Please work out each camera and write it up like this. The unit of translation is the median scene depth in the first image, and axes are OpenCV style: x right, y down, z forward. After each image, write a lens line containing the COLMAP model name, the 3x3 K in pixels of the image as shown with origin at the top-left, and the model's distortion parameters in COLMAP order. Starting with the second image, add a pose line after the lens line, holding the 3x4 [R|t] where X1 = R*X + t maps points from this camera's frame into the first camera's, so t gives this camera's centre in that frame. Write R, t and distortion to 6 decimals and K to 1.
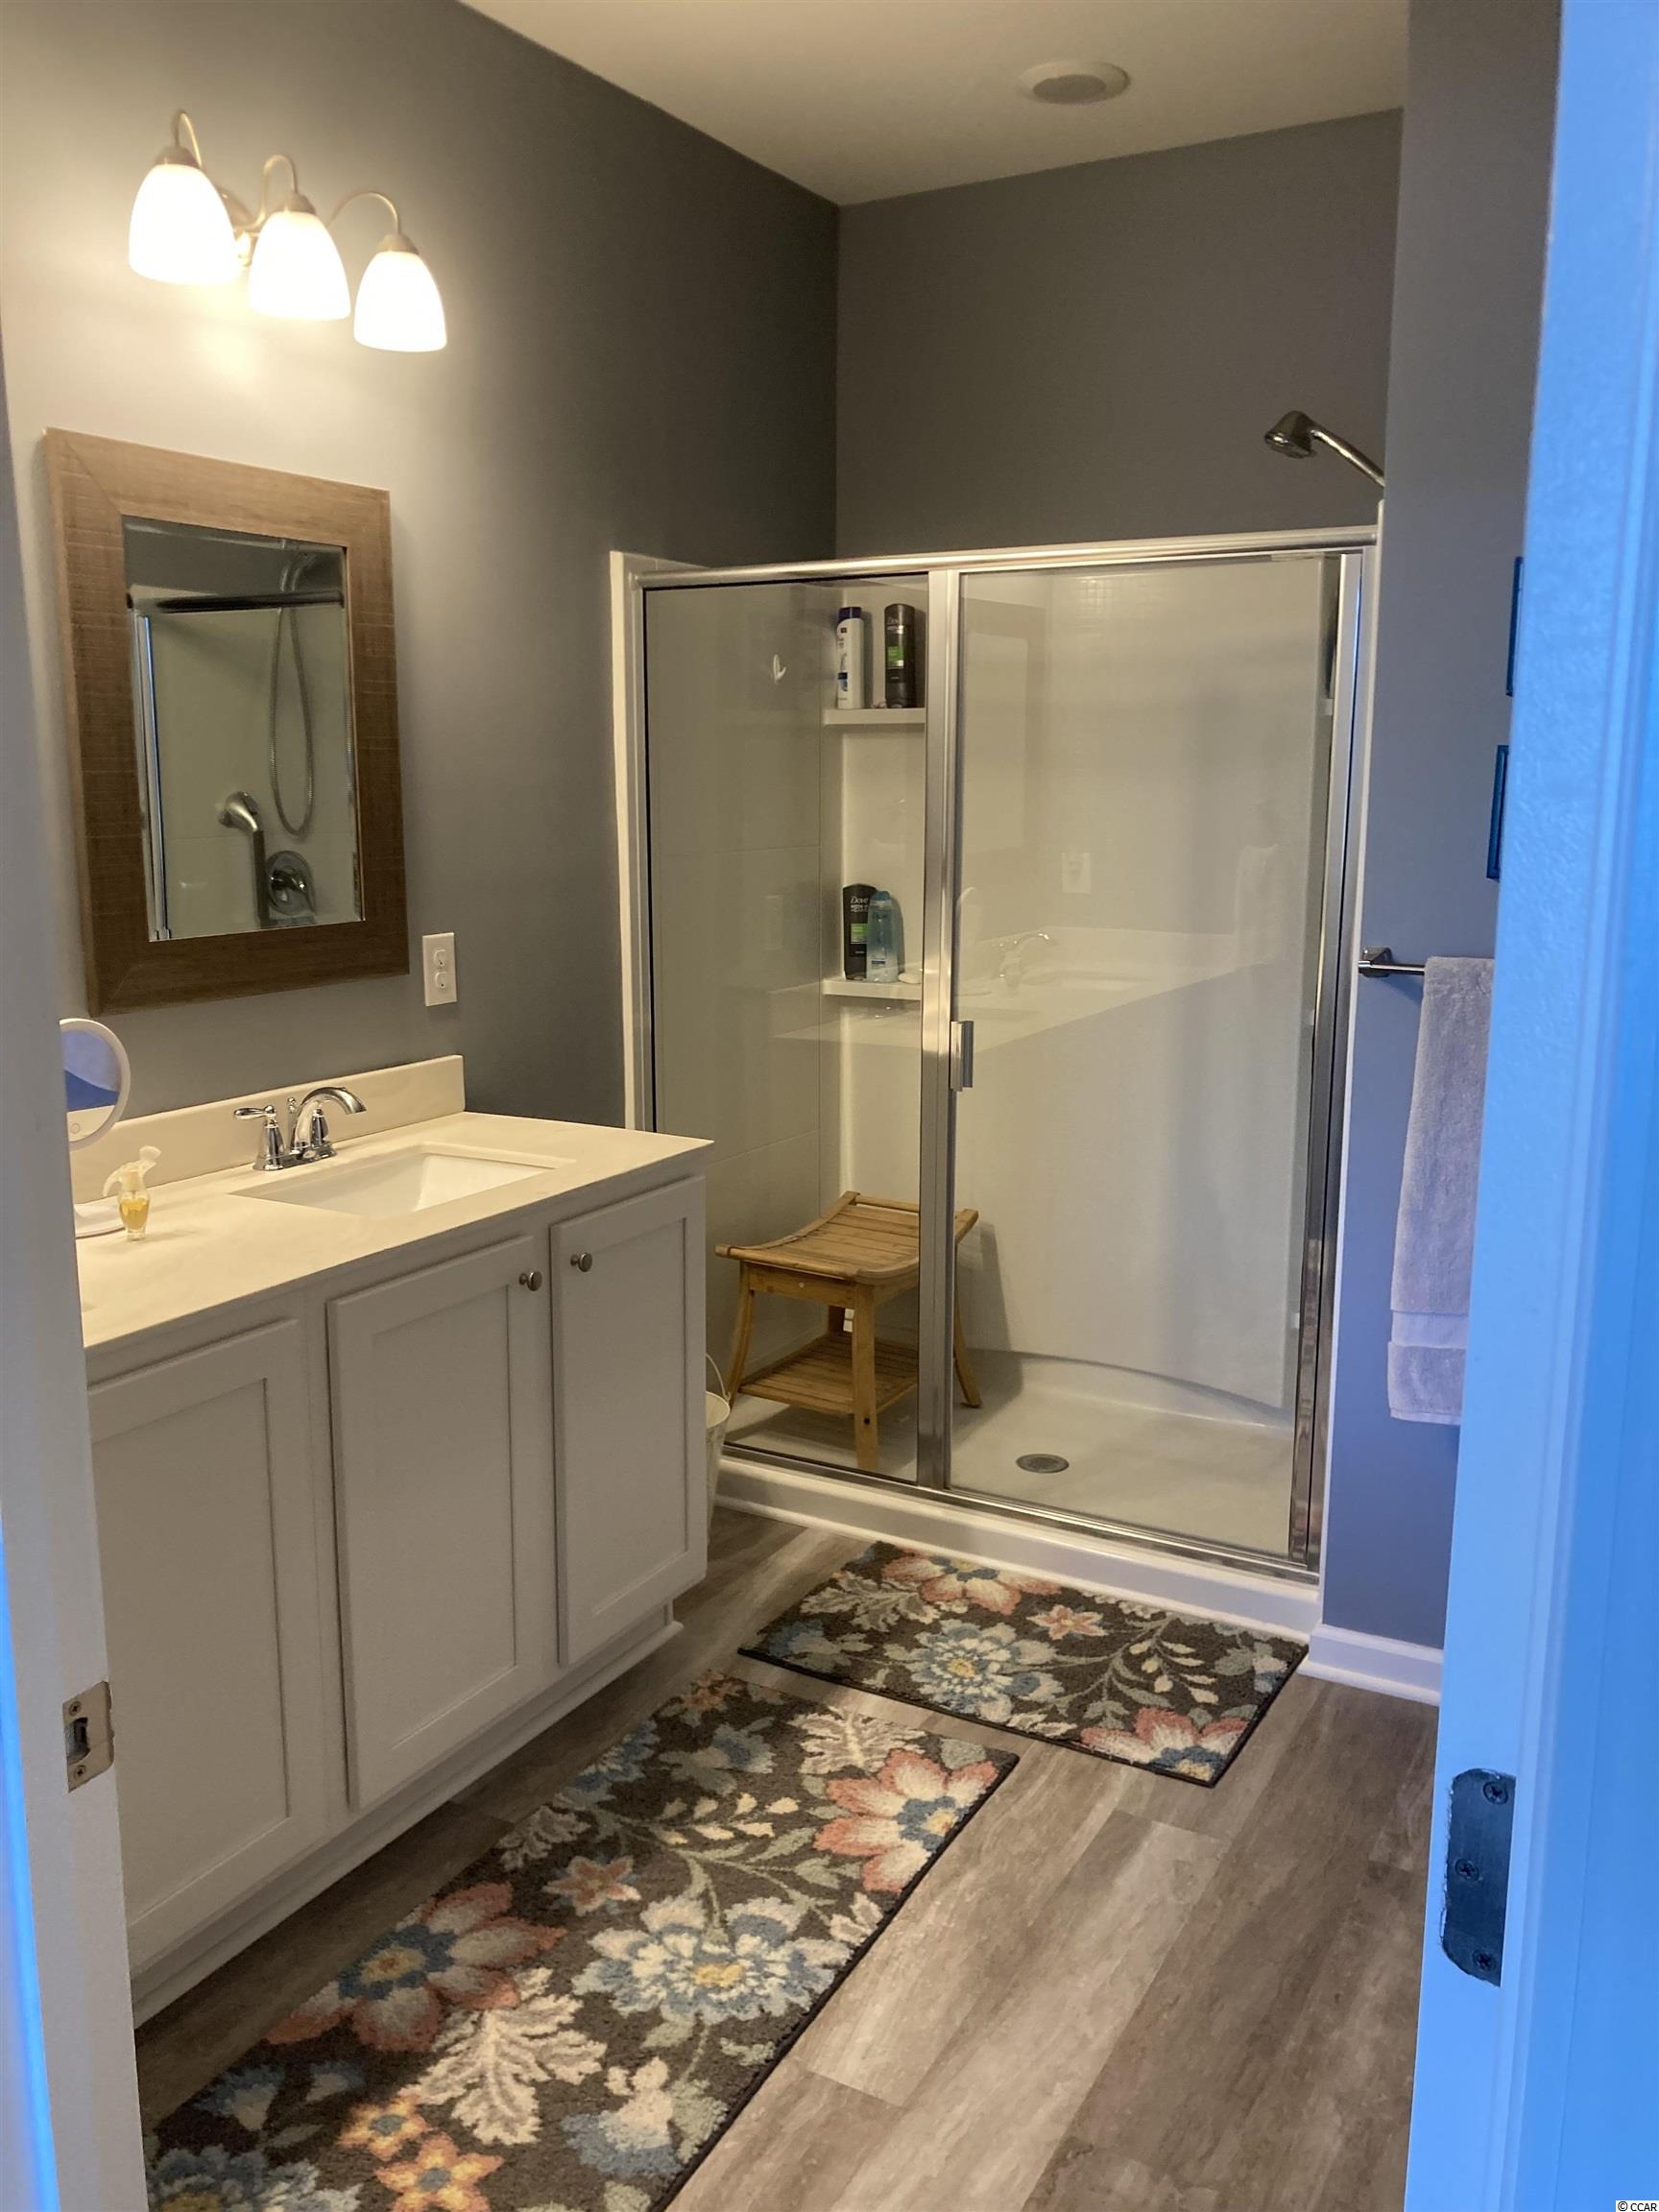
lens RADIAL K [[1831.8, 0, 825.8], [0, 1831.8, 1115.2], [0, 0, 1]] dist [0.027468, -0.023995]
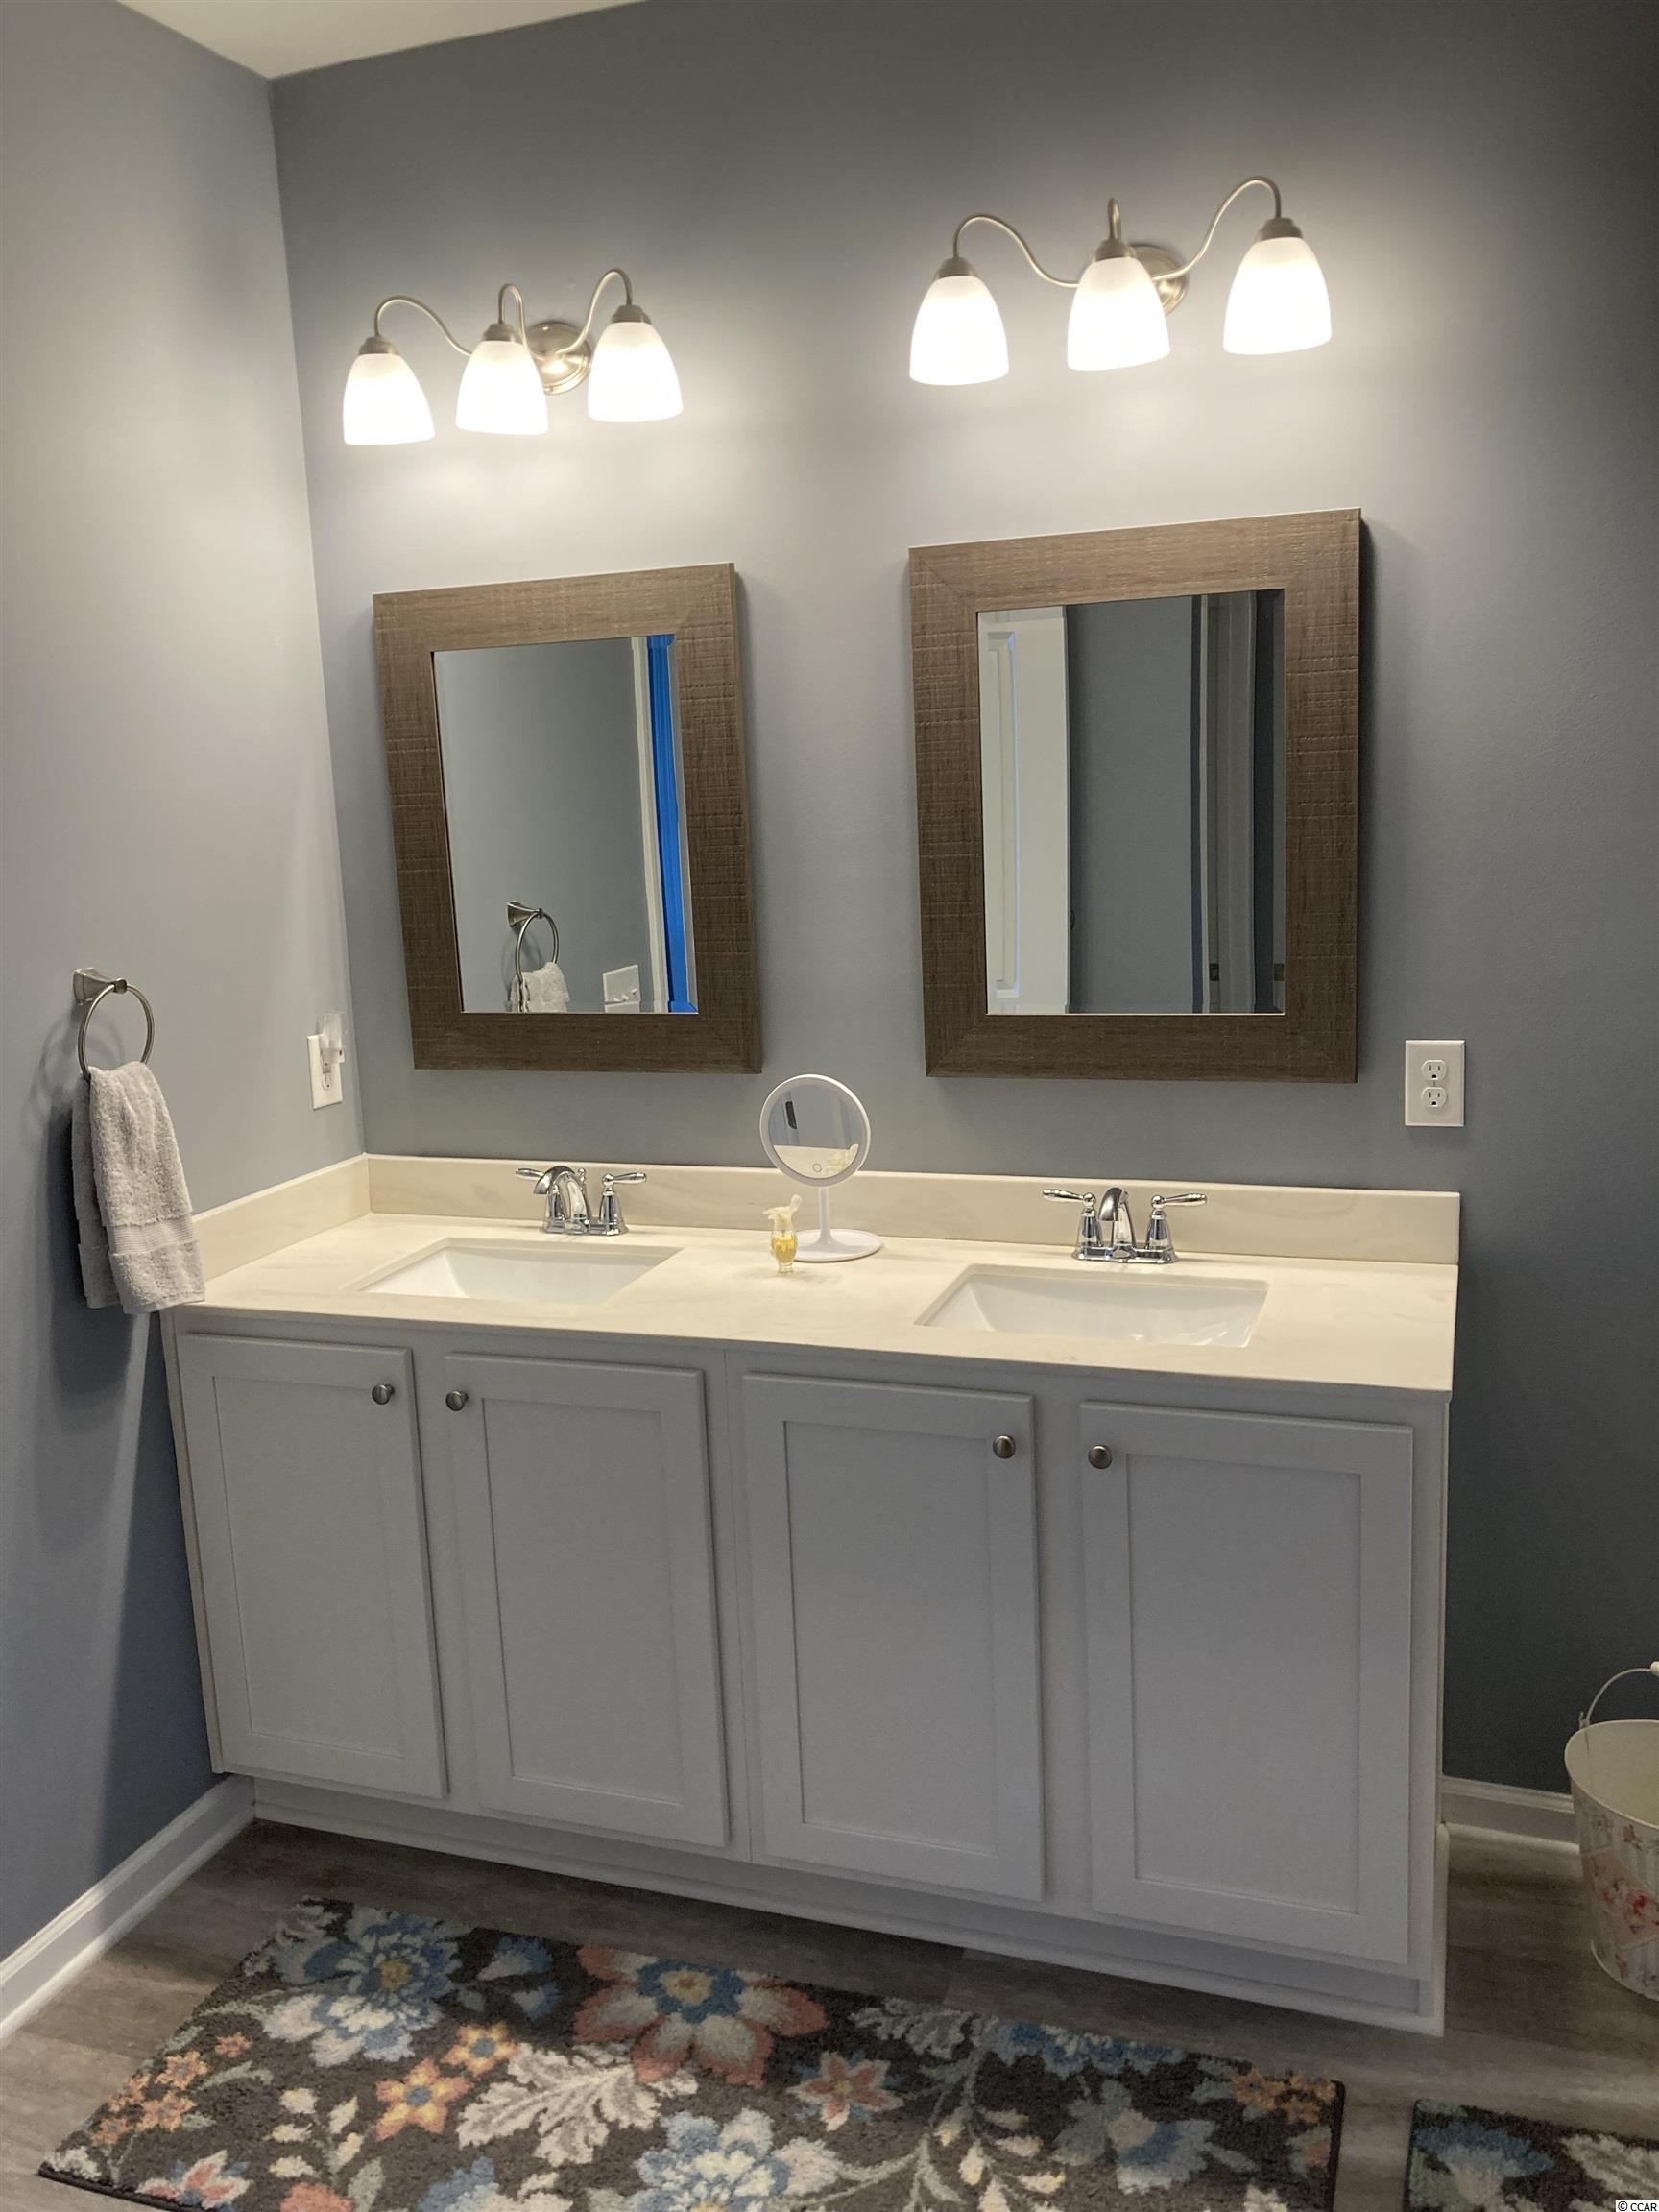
lens RADIAL K [[1831.8, 0, 831.0], [0, 1831.8, 1097.8], [0, 0, 1]] dist [0.027468, -0.023995]
pose [[0.161270, 0.166916, -0.972693, 0.718876], [-0.138253, 0.979696, 0.145196, -0.208406], [0.977179, 0.111062, 0.181072, 0.811441]]
